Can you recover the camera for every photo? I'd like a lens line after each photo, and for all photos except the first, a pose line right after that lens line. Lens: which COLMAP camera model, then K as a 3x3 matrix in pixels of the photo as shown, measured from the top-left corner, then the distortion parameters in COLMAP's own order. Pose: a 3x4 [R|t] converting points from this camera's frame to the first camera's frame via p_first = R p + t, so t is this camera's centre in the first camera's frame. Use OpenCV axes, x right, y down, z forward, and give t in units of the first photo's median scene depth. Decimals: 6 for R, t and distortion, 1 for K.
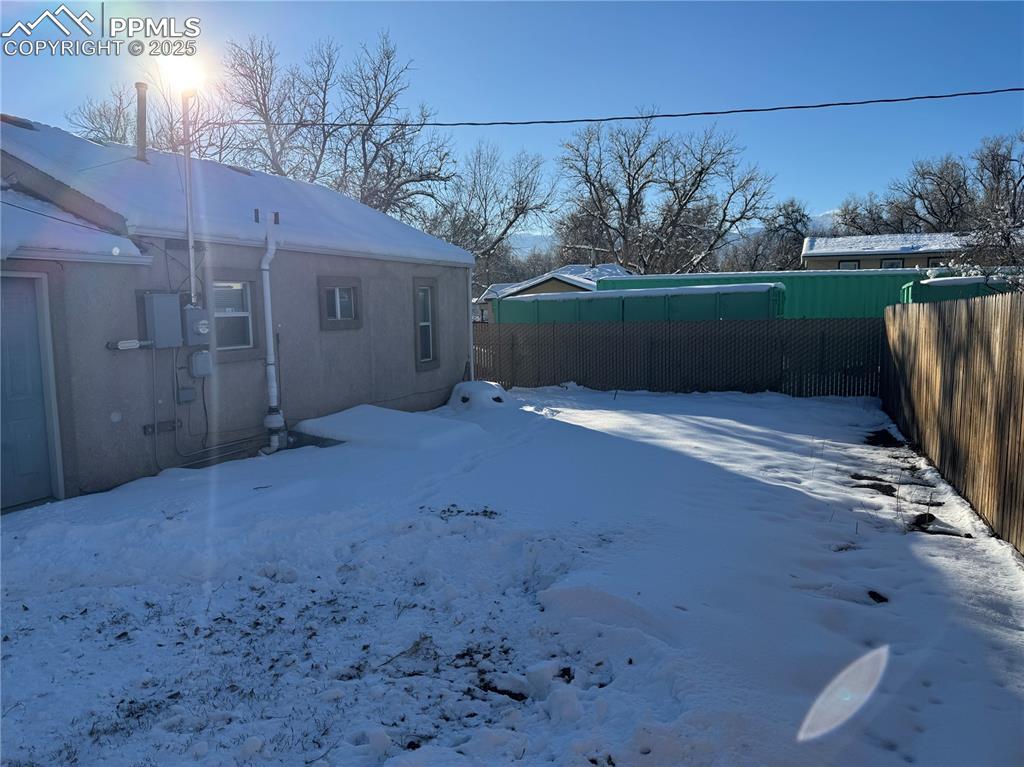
lens RADIAL K [[717.8, 0, 515.3], [0, 717.8, 383.9], [0, 0, 1]] dist [-0.011006, -0.008041]
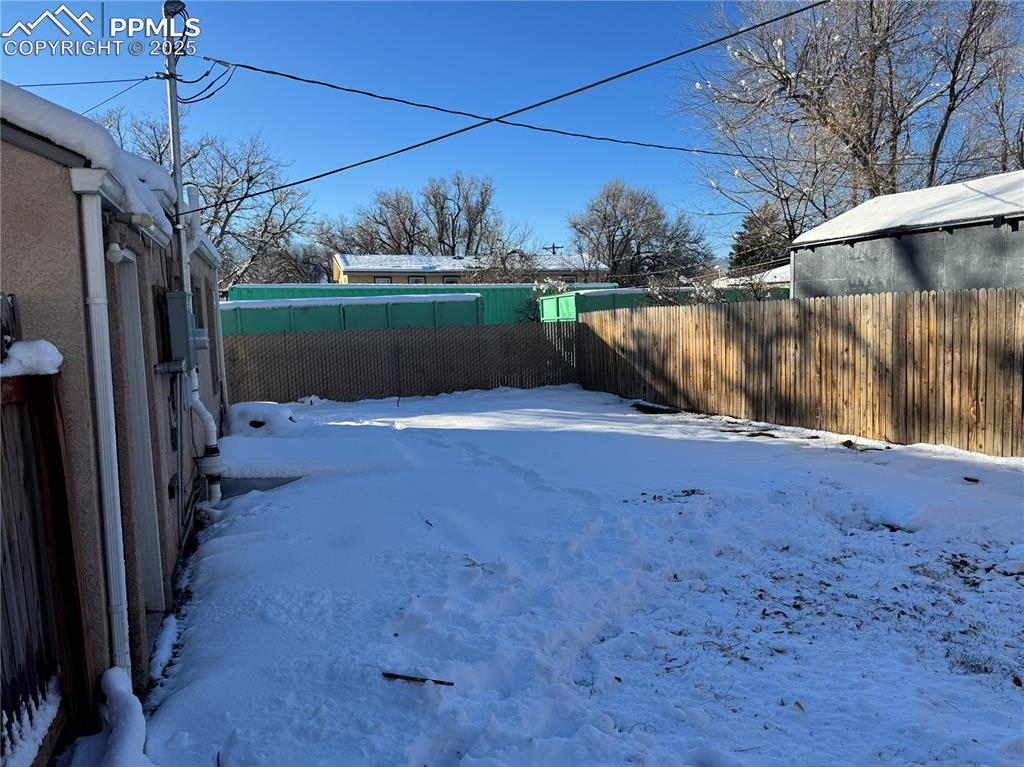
lens RADIAL K [[717.8, 0, 516.0], [0, 717.8, 384.3], [0, 0, 1]] dist [-0.011006, -0.008041]
pose [[0.718022, -0.068233, 0.692667, -0.224161], [0.082361, 0.996520, 0.012788, -0.004565], [-0.691130, 0.047867, 0.721144, 0.087961]]
